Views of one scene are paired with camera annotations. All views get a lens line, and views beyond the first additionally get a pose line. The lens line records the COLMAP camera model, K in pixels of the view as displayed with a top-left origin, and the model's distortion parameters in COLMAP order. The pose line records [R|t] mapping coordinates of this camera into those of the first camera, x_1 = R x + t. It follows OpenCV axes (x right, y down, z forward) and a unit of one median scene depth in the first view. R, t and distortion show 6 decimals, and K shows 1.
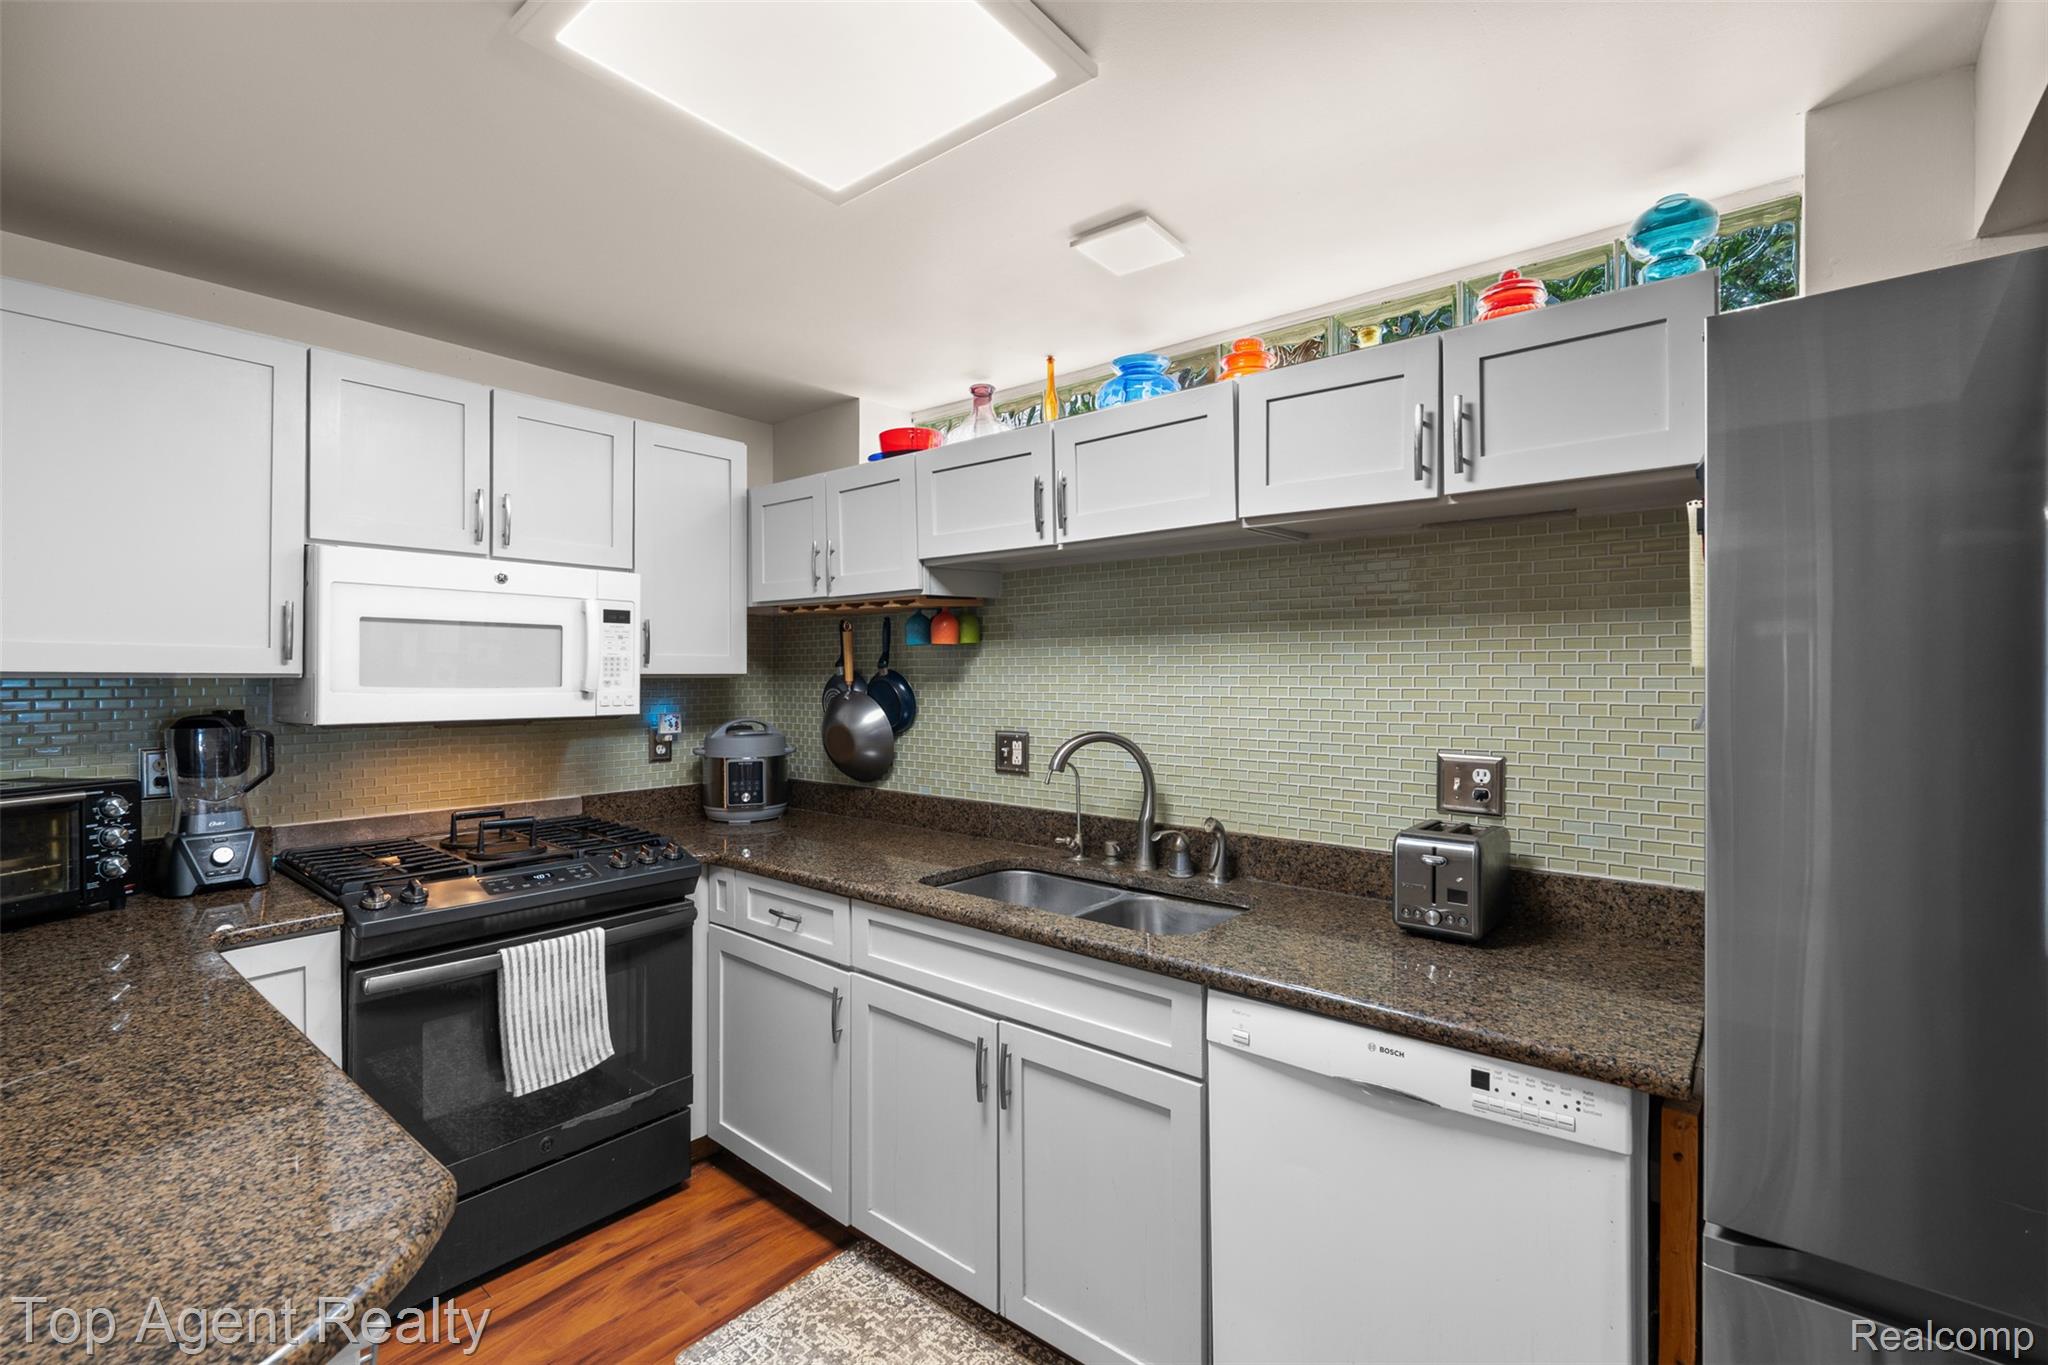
lens RADIAL K [[900.2, 0, 1014.7], [0, 900.2, 675.6], [0, 0, 1]] dist [-0.006904, 0.000990]
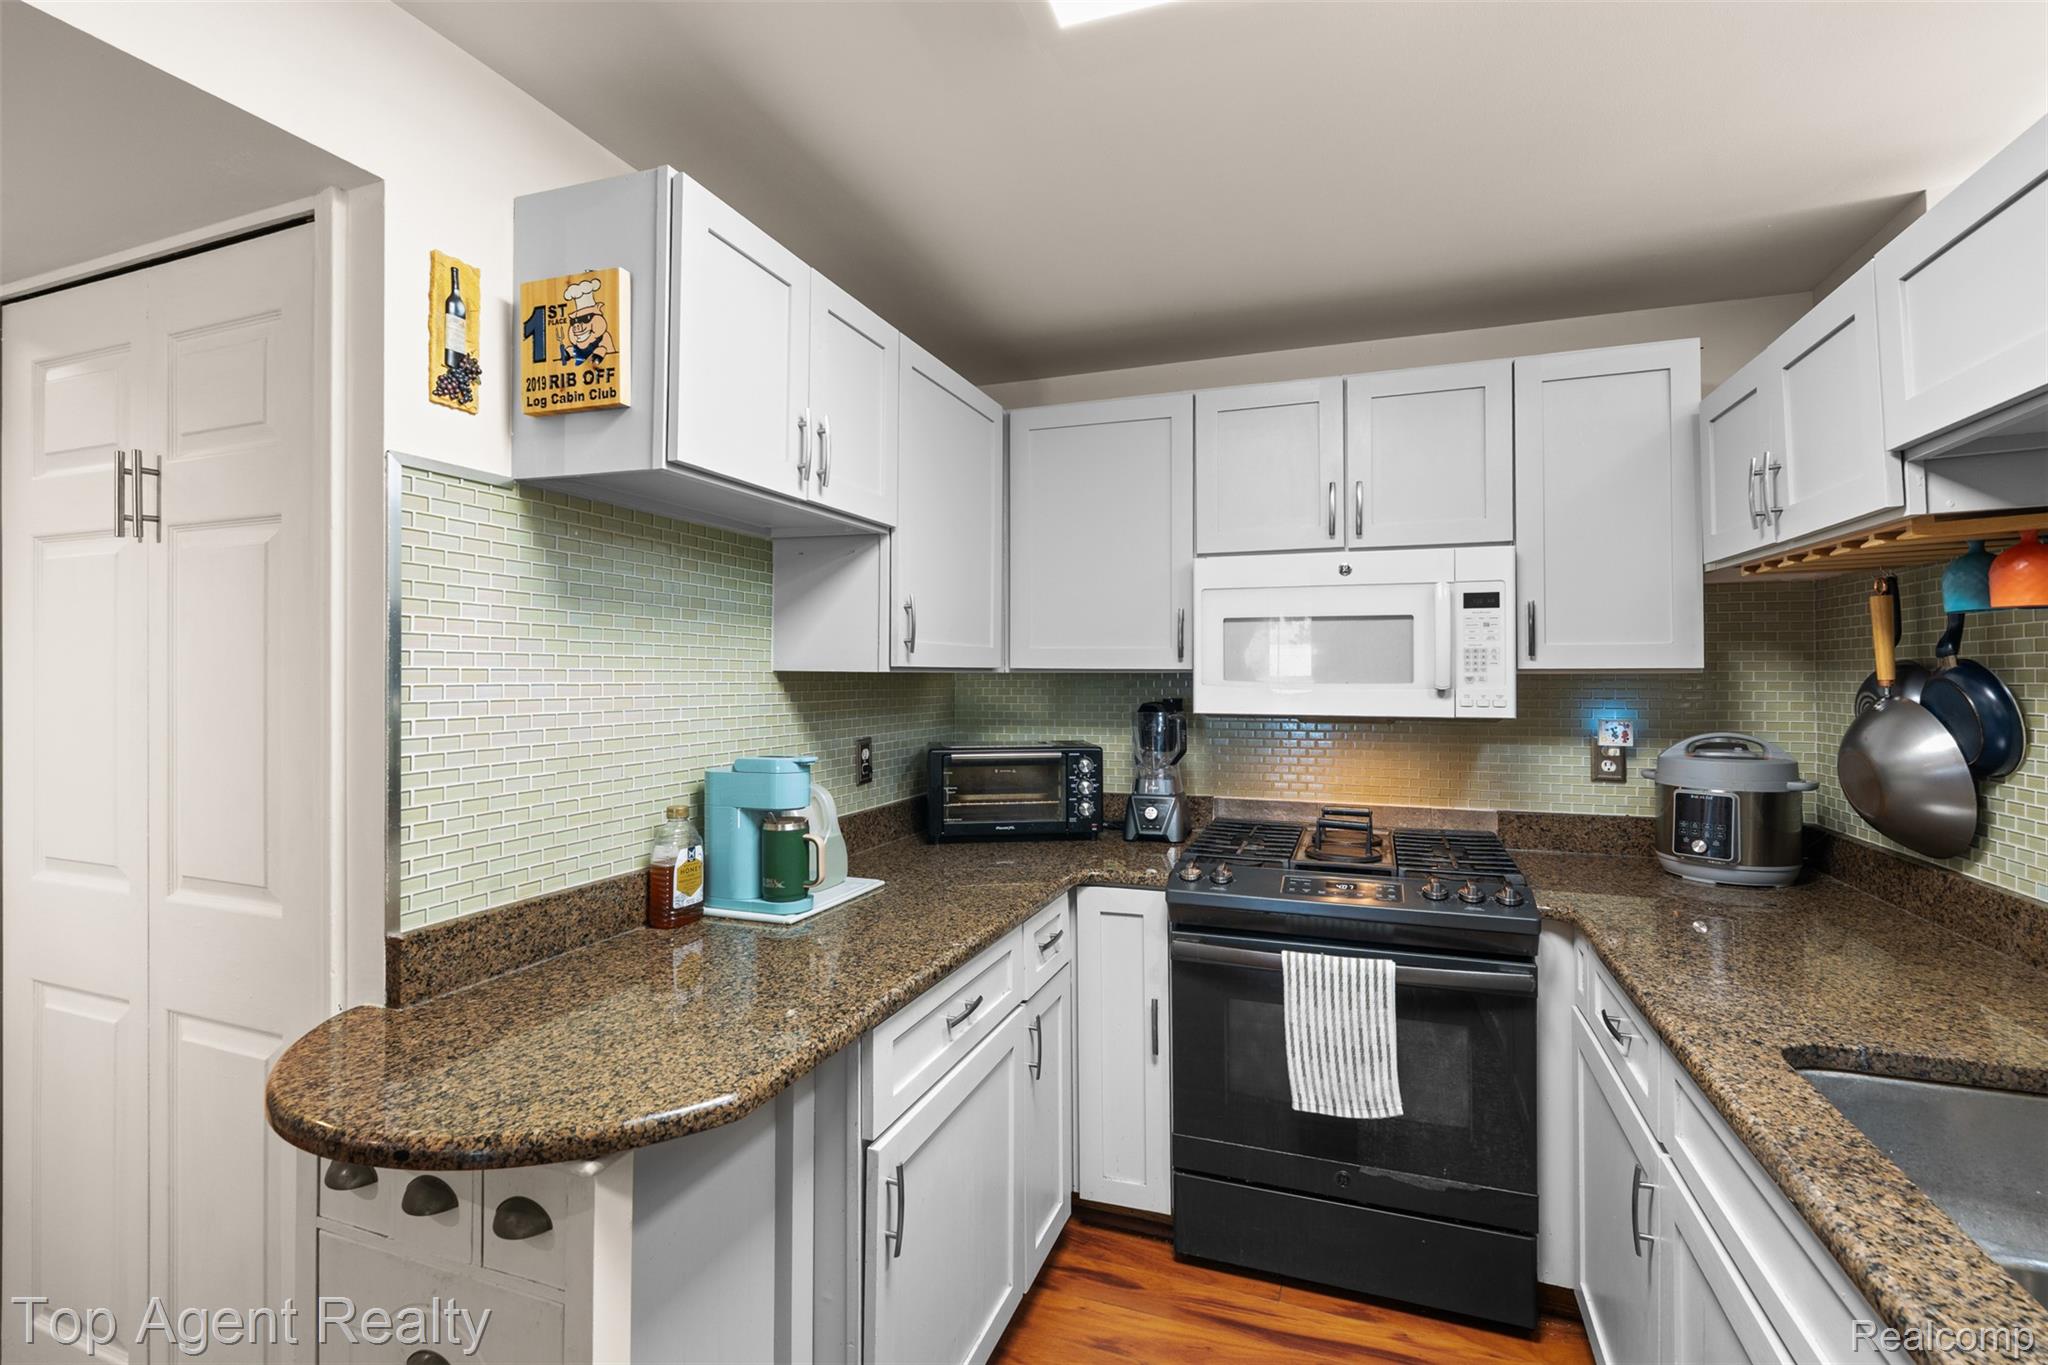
lens RADIAL K [[900.2, 0, 1037.8], [0, 900.2, 663.7], [0, 0, 1]] dist [-0.006904, 0.000990]
pose [[0.337384, -0.011207, -0.941300, 0.214810], [0.000006, 0.999929, -0.011903, 0.003425], [0.941367, 0.004011, 0.337361, 0.340182]]
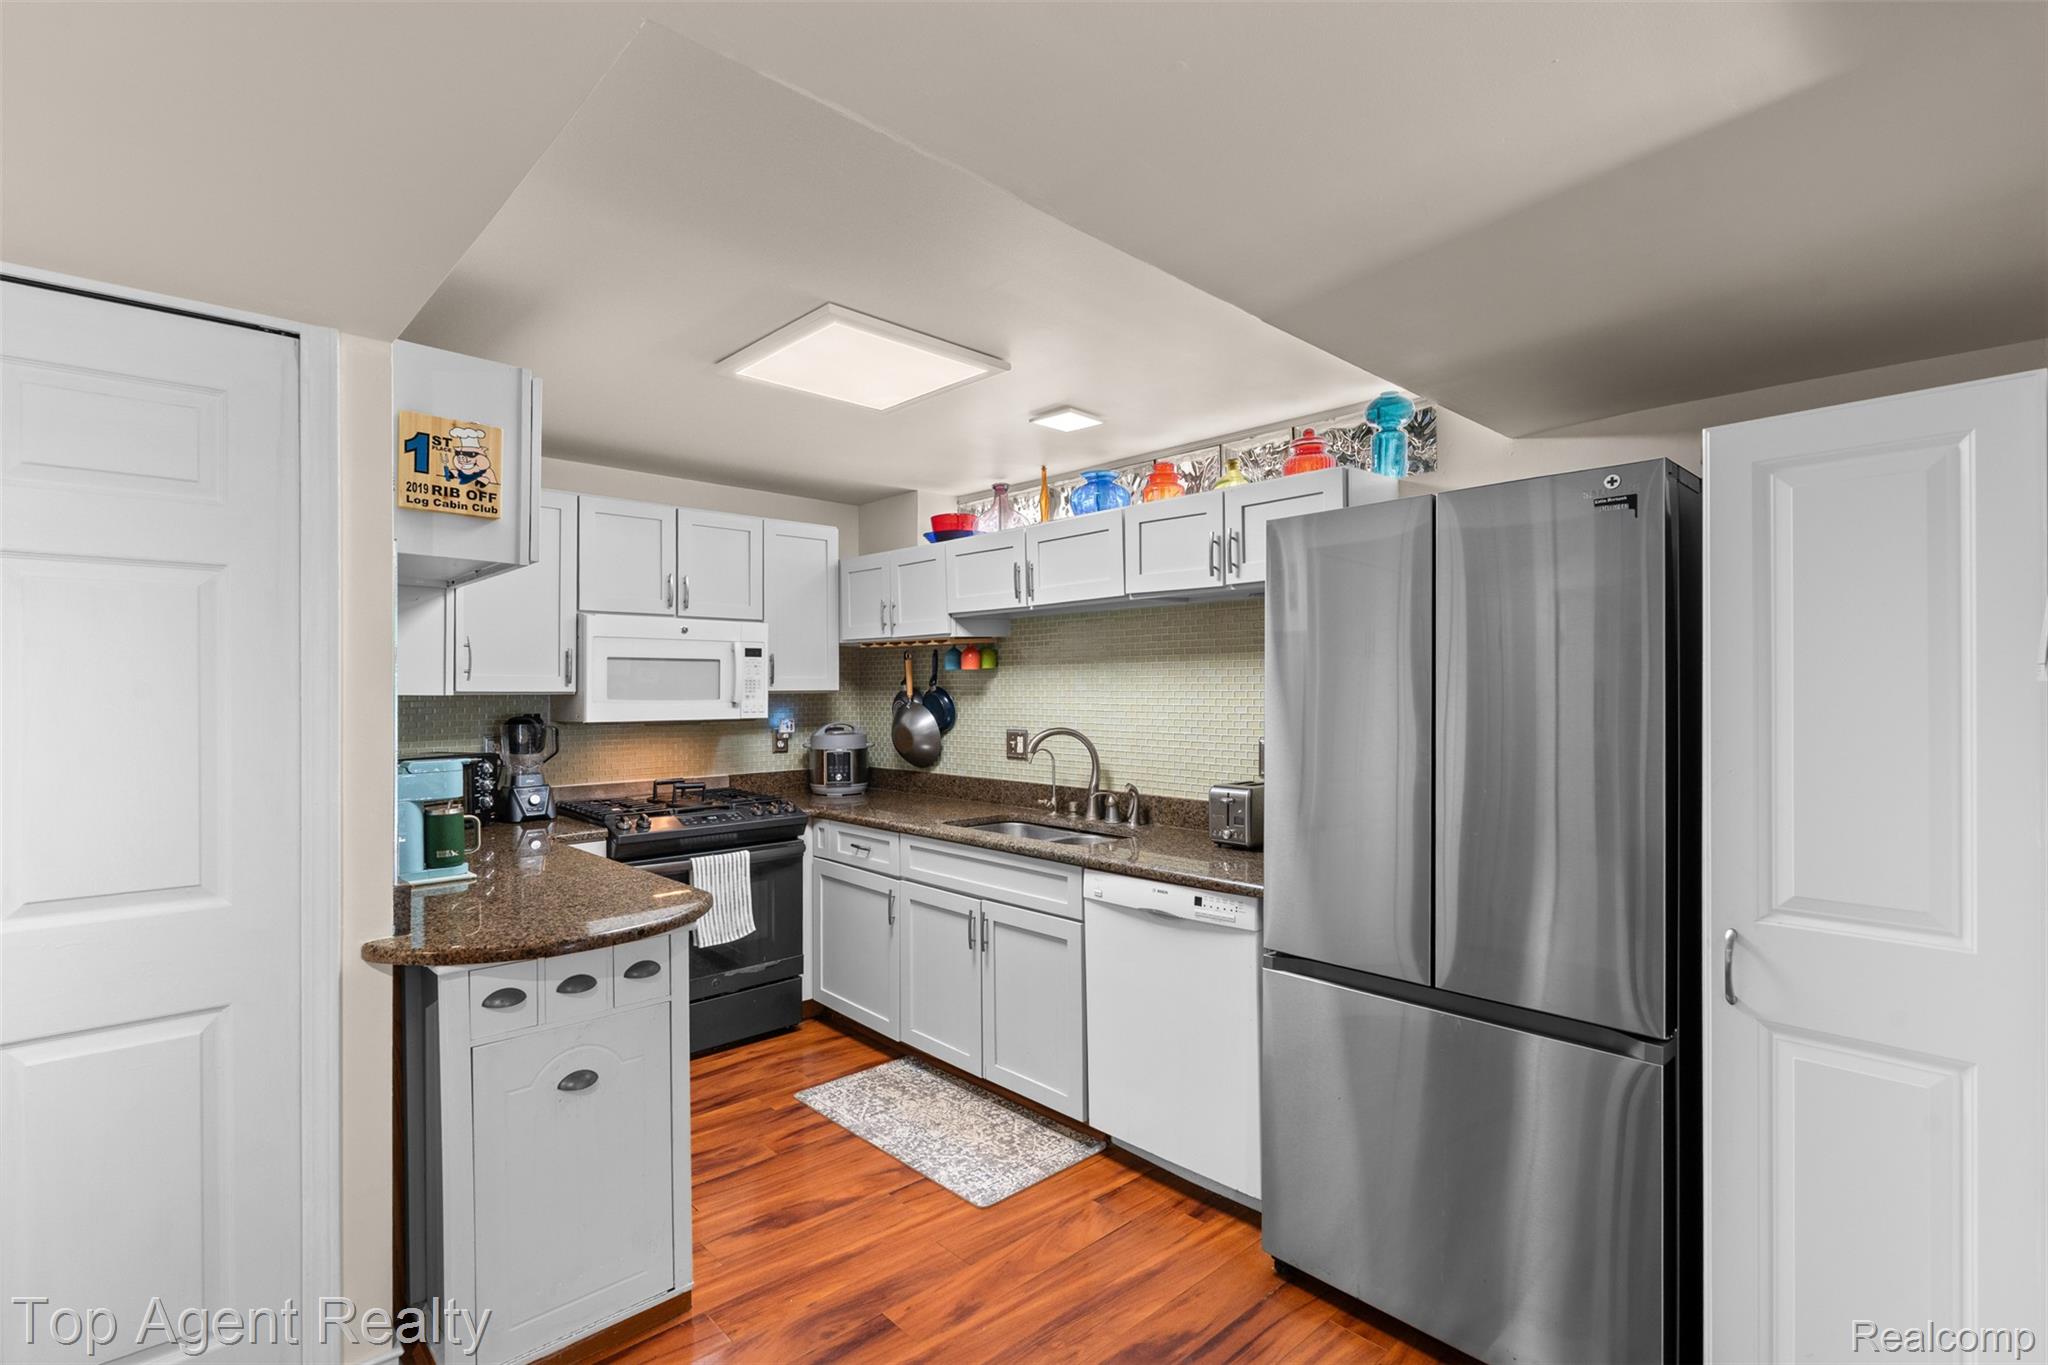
lens RADIAL K [[948.4, 0, 1012.6], [0, 948.4, 689.9], [0, 0, 1]] dist [-0.015407, 0.000171]
pose [[0.992142, -0.003860, -0.125057, 0.191419], [0.003927, 0.999992, 0.000288, -0.002318], [0.125055, -0.000777, 0.992149, -0.534582]]
